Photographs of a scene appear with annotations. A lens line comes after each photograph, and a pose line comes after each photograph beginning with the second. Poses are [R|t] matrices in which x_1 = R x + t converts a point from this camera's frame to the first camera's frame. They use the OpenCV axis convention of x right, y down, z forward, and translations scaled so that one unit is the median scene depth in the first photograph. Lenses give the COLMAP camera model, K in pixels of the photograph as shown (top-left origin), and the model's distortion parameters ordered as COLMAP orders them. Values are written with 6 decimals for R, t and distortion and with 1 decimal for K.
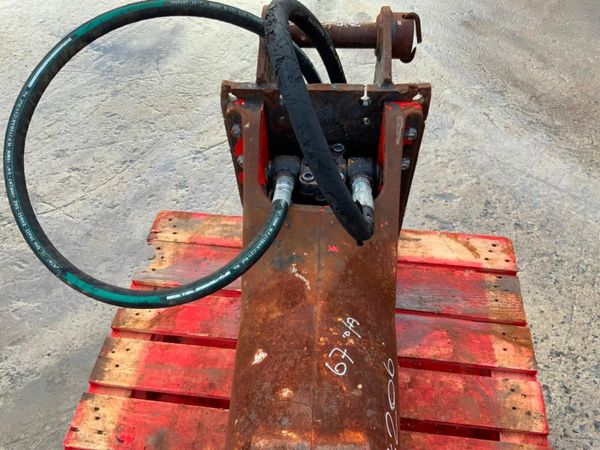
lens RADIAL K [[498.5, 0, 301.7], [0, 498.5, 225.3], [0, 0, 1]] dist [0.126354, -0.260128]
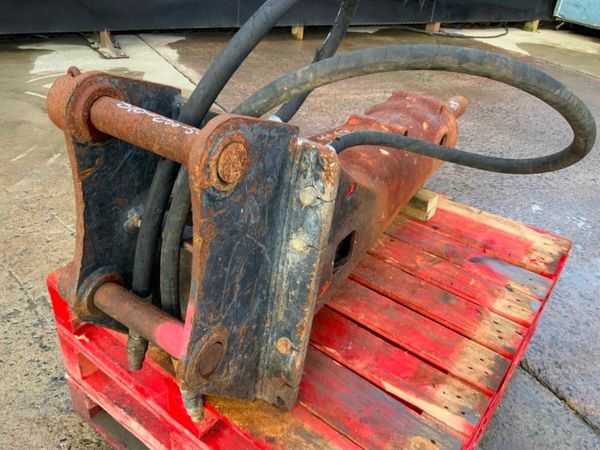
lens RADIAL K [[496.4, 0, 300.0], [0, 496.4, 225.0], [0, 0, 1]] dist [0.077378, -0.131323]
pose [[-0.861748, -0.312157, 0.399936, -0.357720], [0.332382, 0.248189, 0.909904, -0.766794], [-0.383292, 0.917039, -0.110122, 0.975332]]
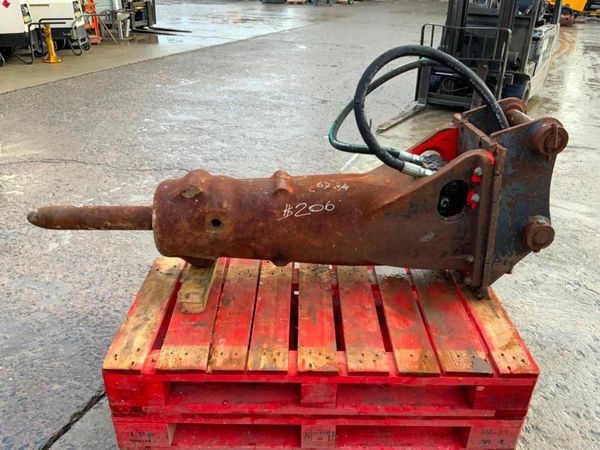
lens RADIAL K [[496.4, 0, 300.0], [0, 496.4, 225.0], [0, 0, 1]] dist [0.077378, -0.131323]
pose [[0.110706, 0.467699, -0.876927, 1.264578], [-0.762984, 0.605411, 0.226568, -0.015208], [0.636867, 0.643999, 0.423869, 0.107846]]
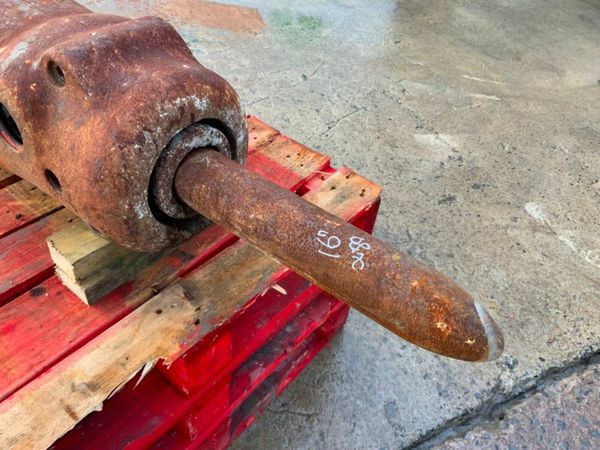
lens RADIAL K [[498.5, 0, 301.7], [0, 498.5, 225.3], [0, 0, 1]] dist [0.126354, -0.260128]
pose [[0.544556, -0.515229, 0.661814, -0.337784], [0.555218, 0.812873, 0.175984, 0.598944], [-0.628643, 0.271618, 0.728719, -0.028360]]
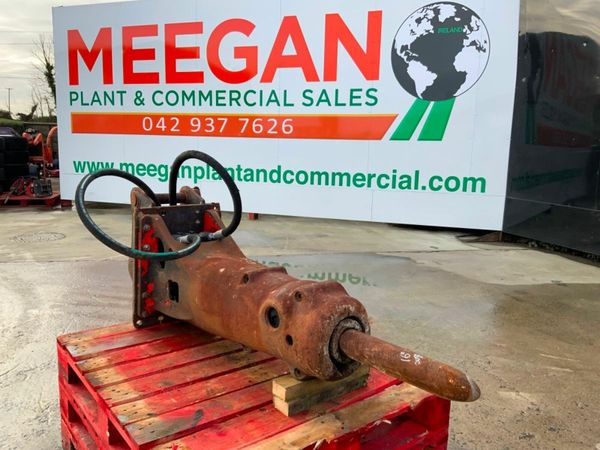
lens RADIAL K [[496.4, 0, 300.0], [0, 496.4, 225.0], [0, 0, 1]] dist [0.077378, -0.131323]
pose [[0.709068, -0.072017, 0.701453, -0.938149], [0.505294, 0.745745, -0.434215, 0.848537], [-0.491834, 0.662328, 0.565173, -0.401232]]
